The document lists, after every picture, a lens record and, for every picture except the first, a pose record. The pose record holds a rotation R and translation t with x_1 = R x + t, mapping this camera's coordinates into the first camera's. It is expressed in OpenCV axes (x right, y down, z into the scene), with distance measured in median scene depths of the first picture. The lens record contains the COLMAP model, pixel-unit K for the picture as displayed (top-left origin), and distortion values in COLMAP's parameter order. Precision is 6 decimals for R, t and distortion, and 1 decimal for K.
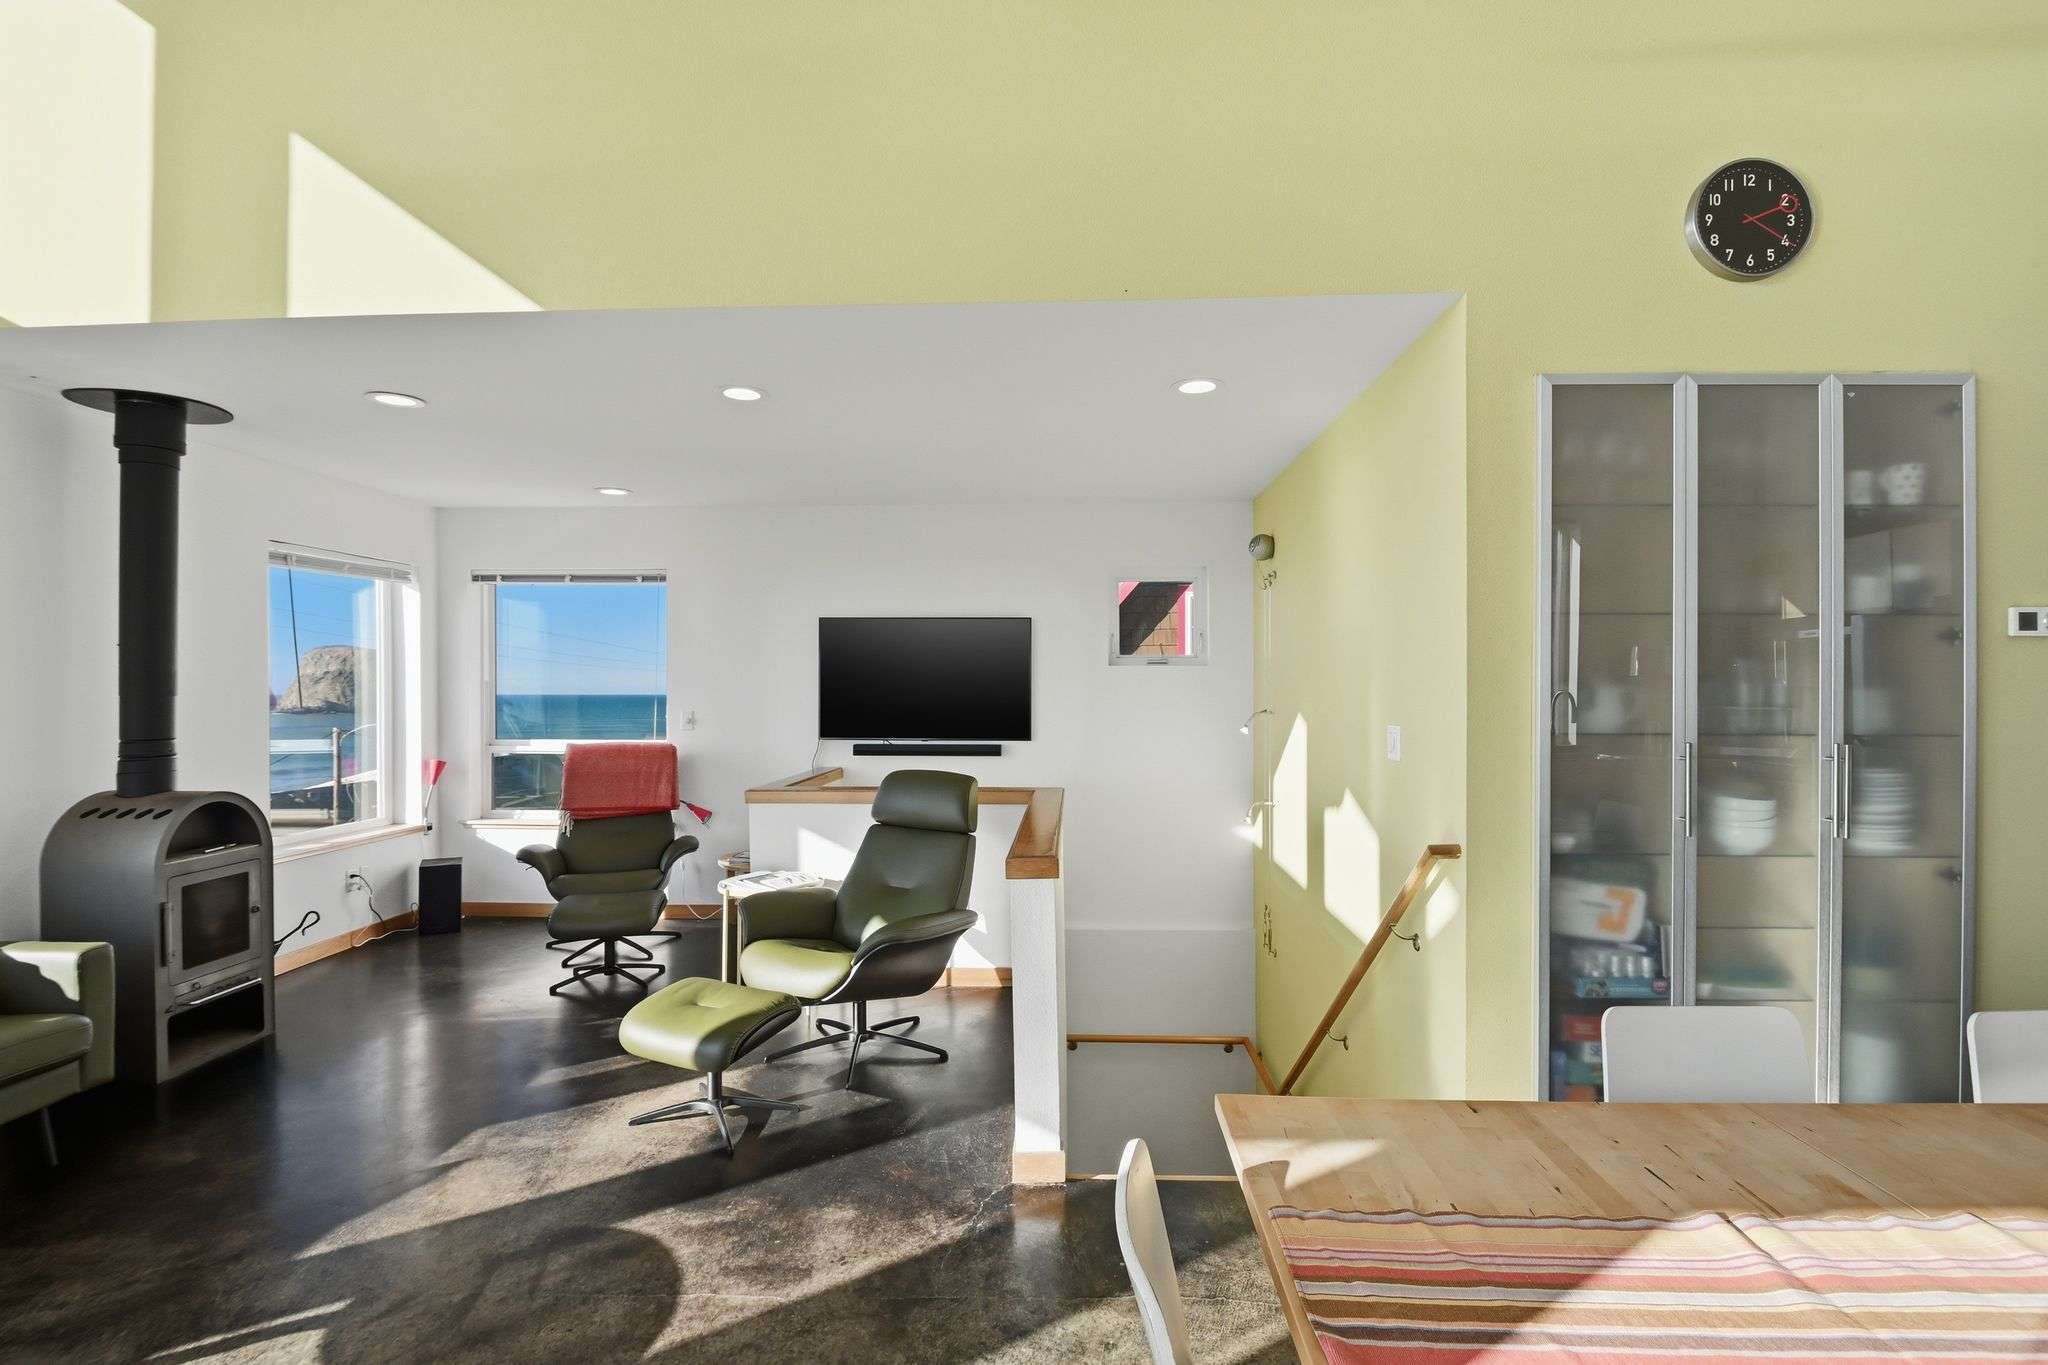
lens RADIAL K [[1001.8, 0, 1023.3], [0, 1001.8, 689.5], [0, 0, 1]] dist [0.007842, -0.016457]
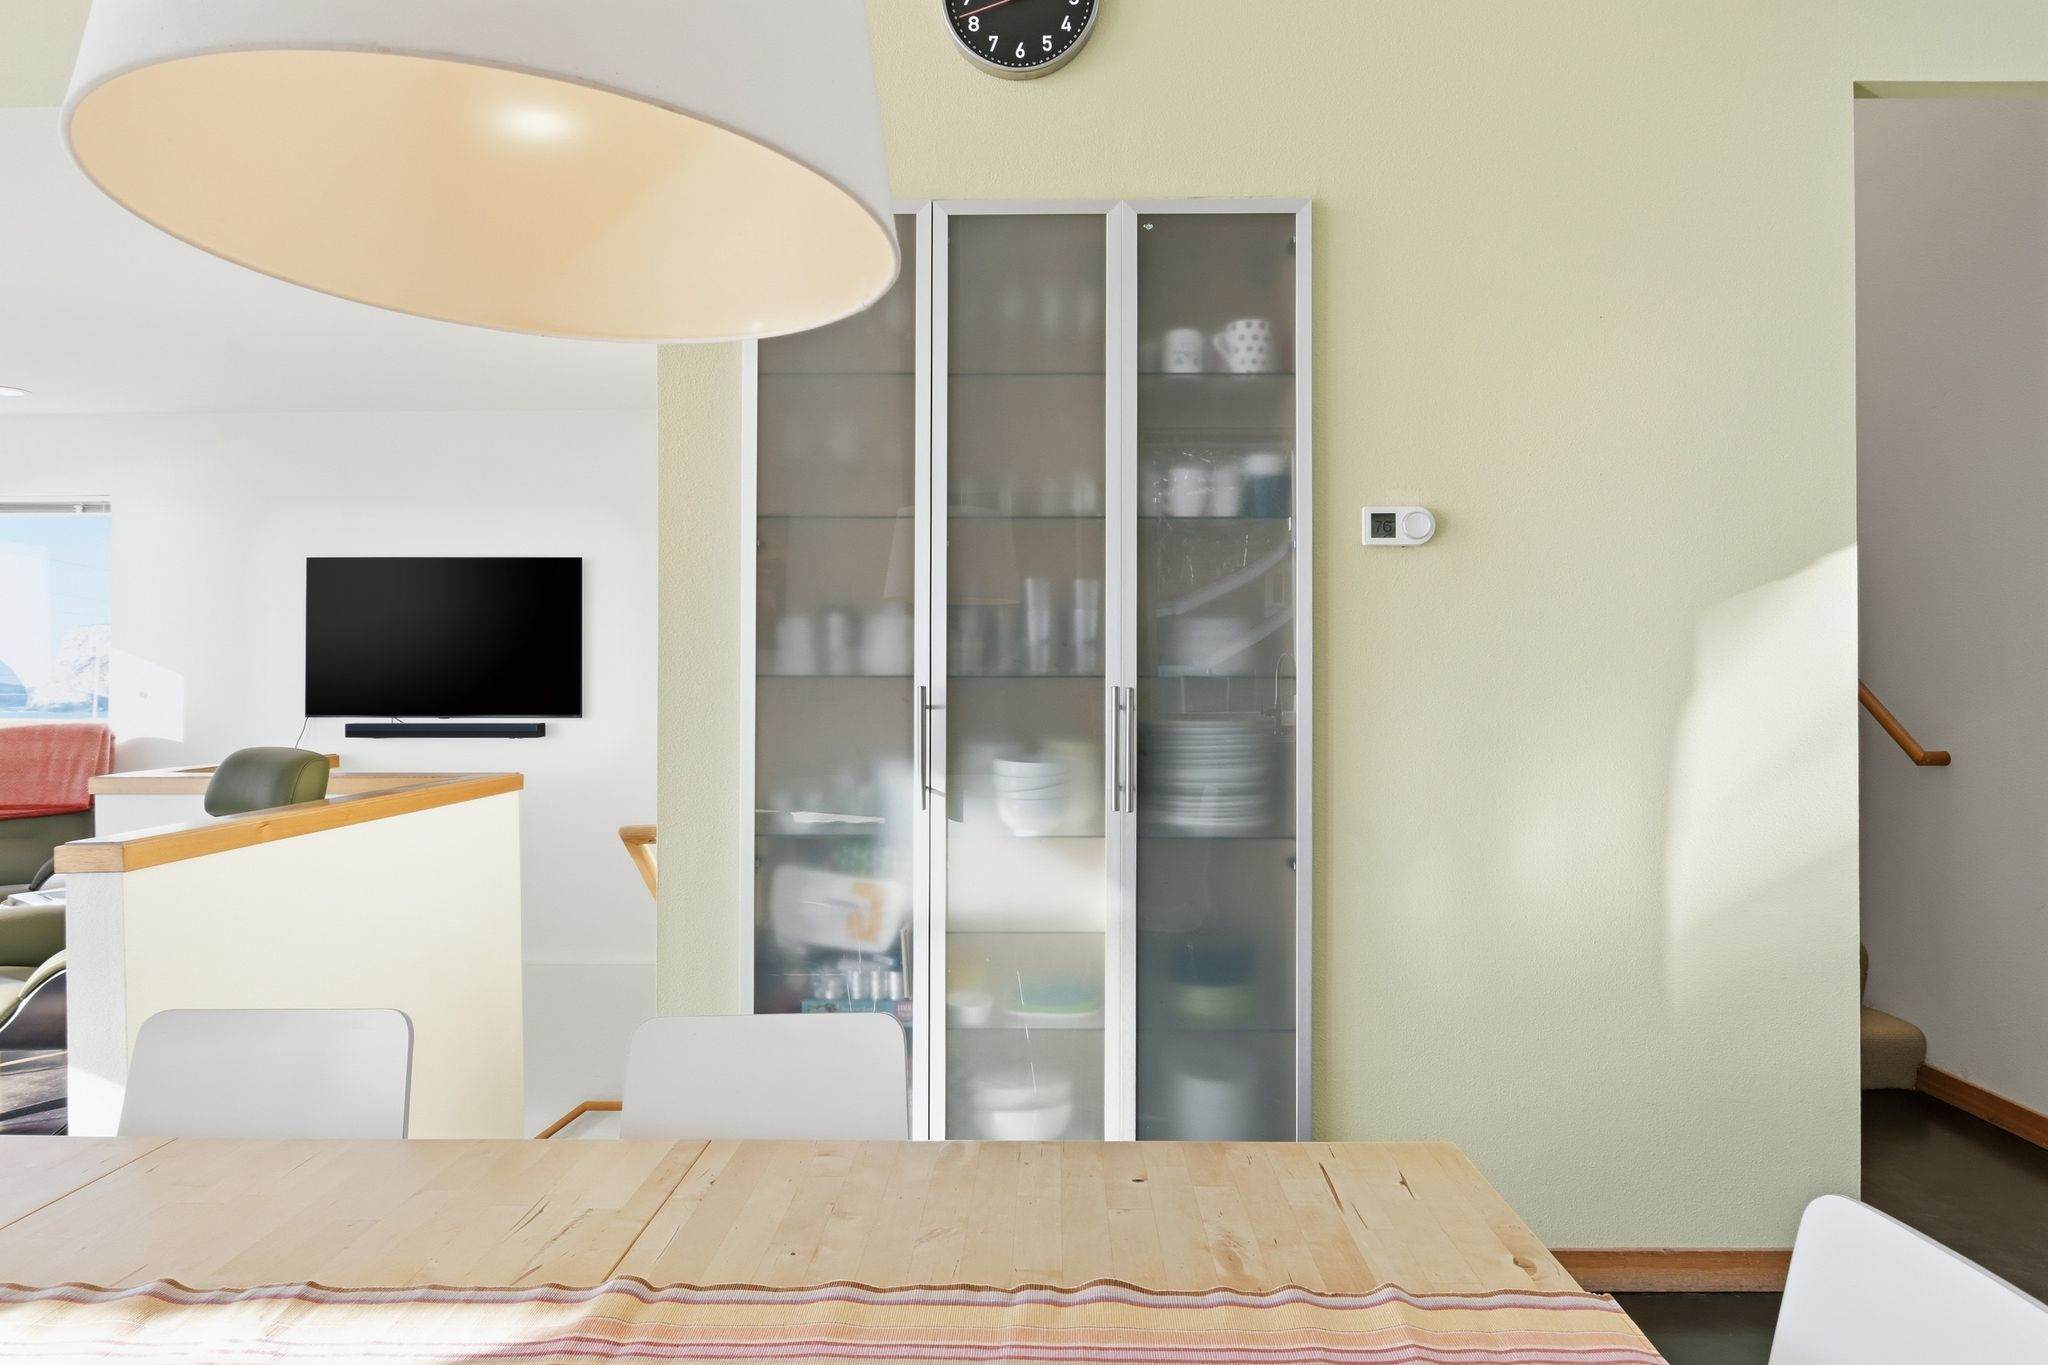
lens RADIAL K [[1271.5, 0, 1027.8], [0, 1271.5, 670.0], [0, 0, 1]] dist [0.000556, -0.000068]
pose [[0.999756, -0.002783, 0.021904, 1.116841], [0.002909, 0.999979, -0.005711, 0.071624], [-0.021888, 0.005773, 0.999744, 0.061011]]
